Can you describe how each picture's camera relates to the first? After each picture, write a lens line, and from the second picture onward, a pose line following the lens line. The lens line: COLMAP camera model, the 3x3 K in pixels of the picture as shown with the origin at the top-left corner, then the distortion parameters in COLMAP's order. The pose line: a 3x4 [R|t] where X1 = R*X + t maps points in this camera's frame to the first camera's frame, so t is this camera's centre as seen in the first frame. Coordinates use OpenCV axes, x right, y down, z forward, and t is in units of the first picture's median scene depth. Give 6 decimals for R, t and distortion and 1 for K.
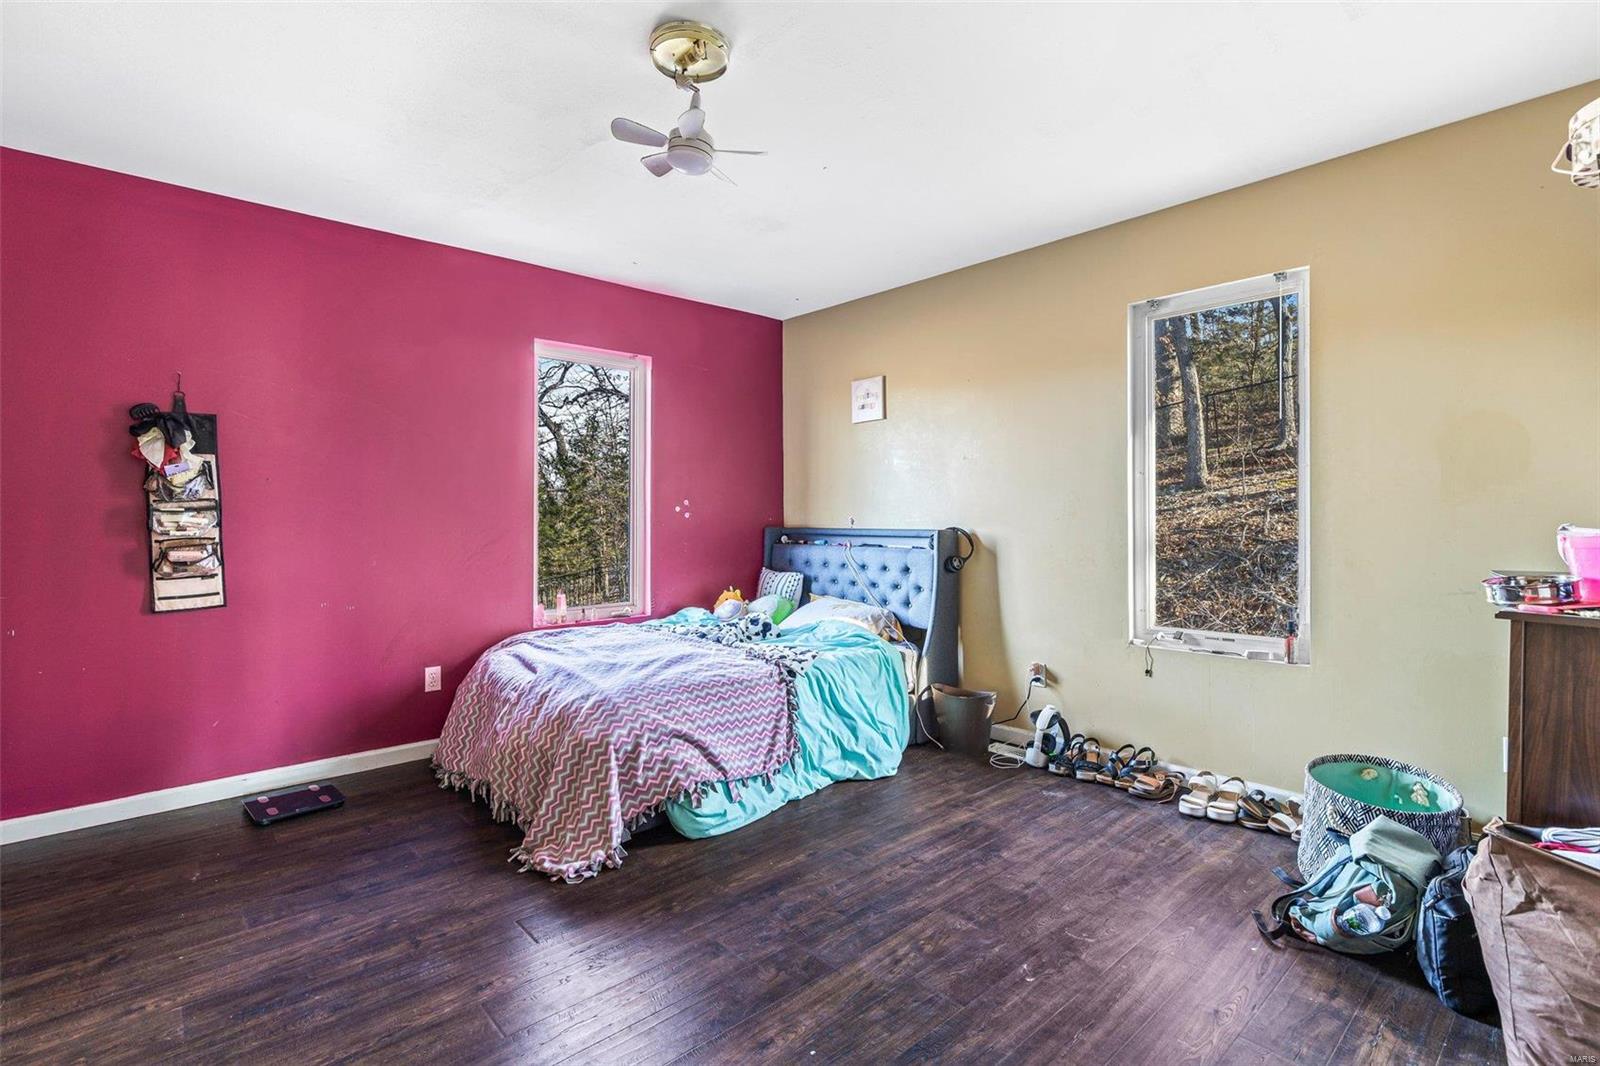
lens RADIAL K [[760.0, 0, 800.0], [0, 760.0, 533.0], [0, 0, 1]] dist [0.001771, 0.000440]
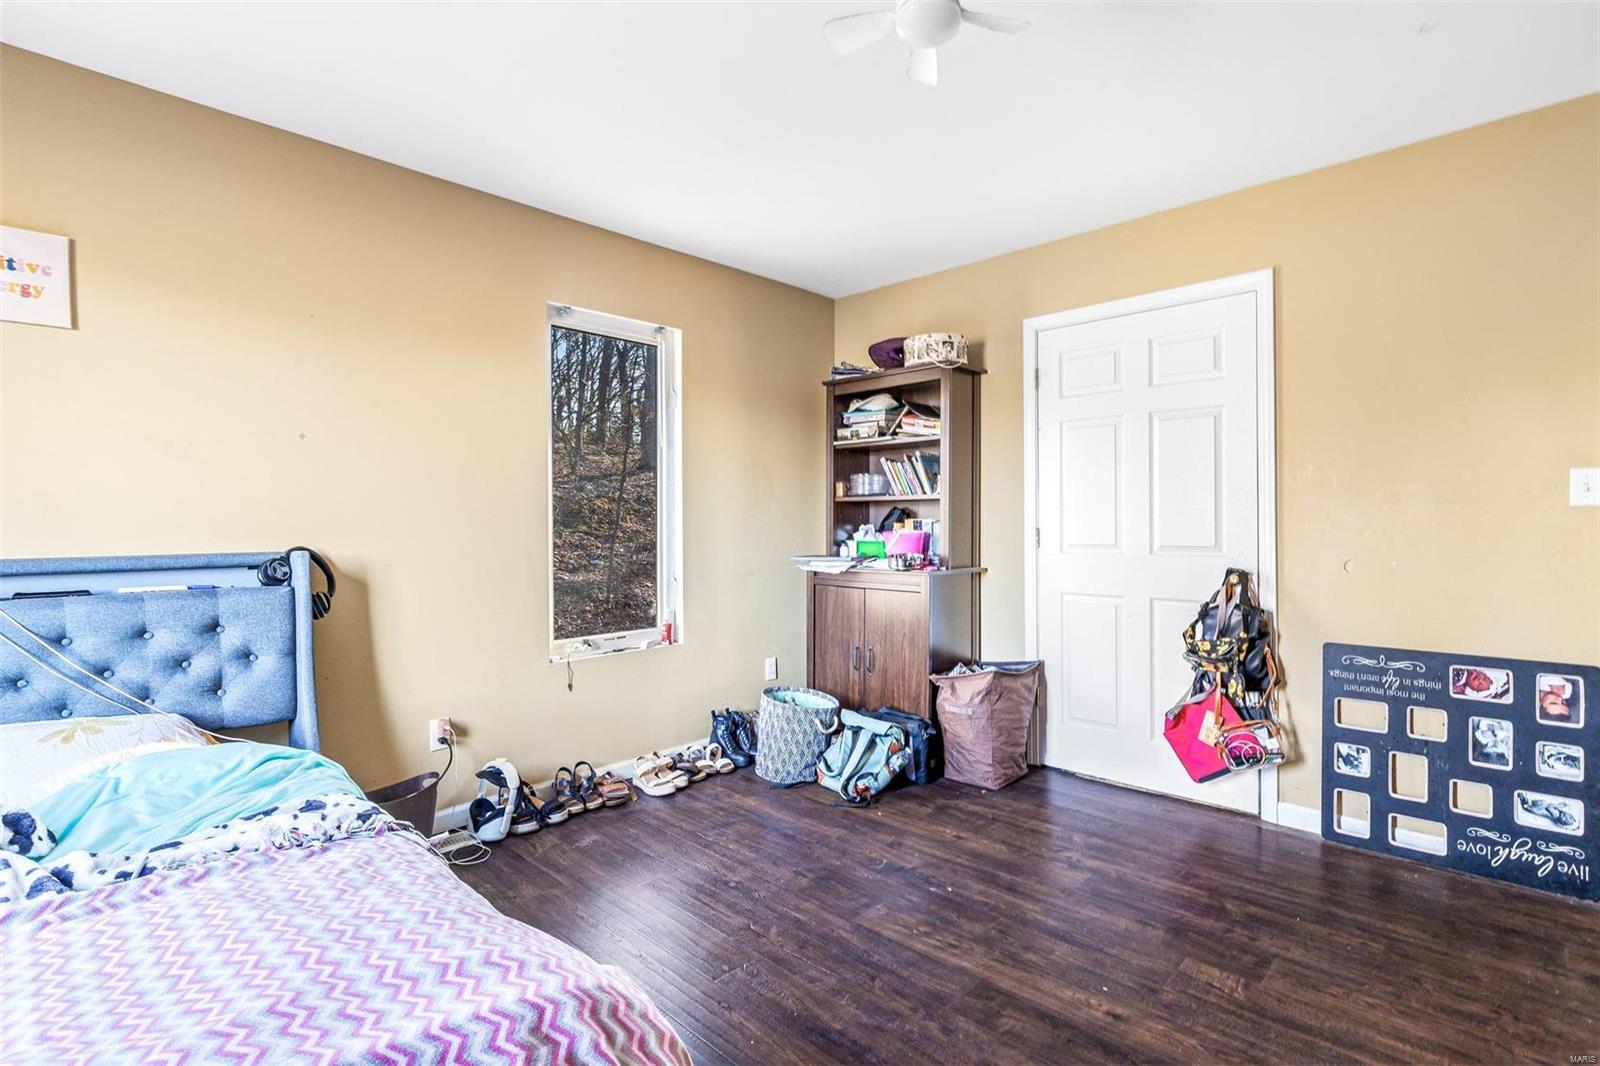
lens RADIAL K [[788.1, 0, 800.0], [0, 788.1, 533.0], [0, 0, 1]] dist [-0.003538, -0.000551]
pose [[-0.091760, -0.005193, 0.995768, -0.598969], [0.030829, 0.999492, 0.008054, -0.013182], [-0.995304, 0.031438, -0.091554, 0.829791]]
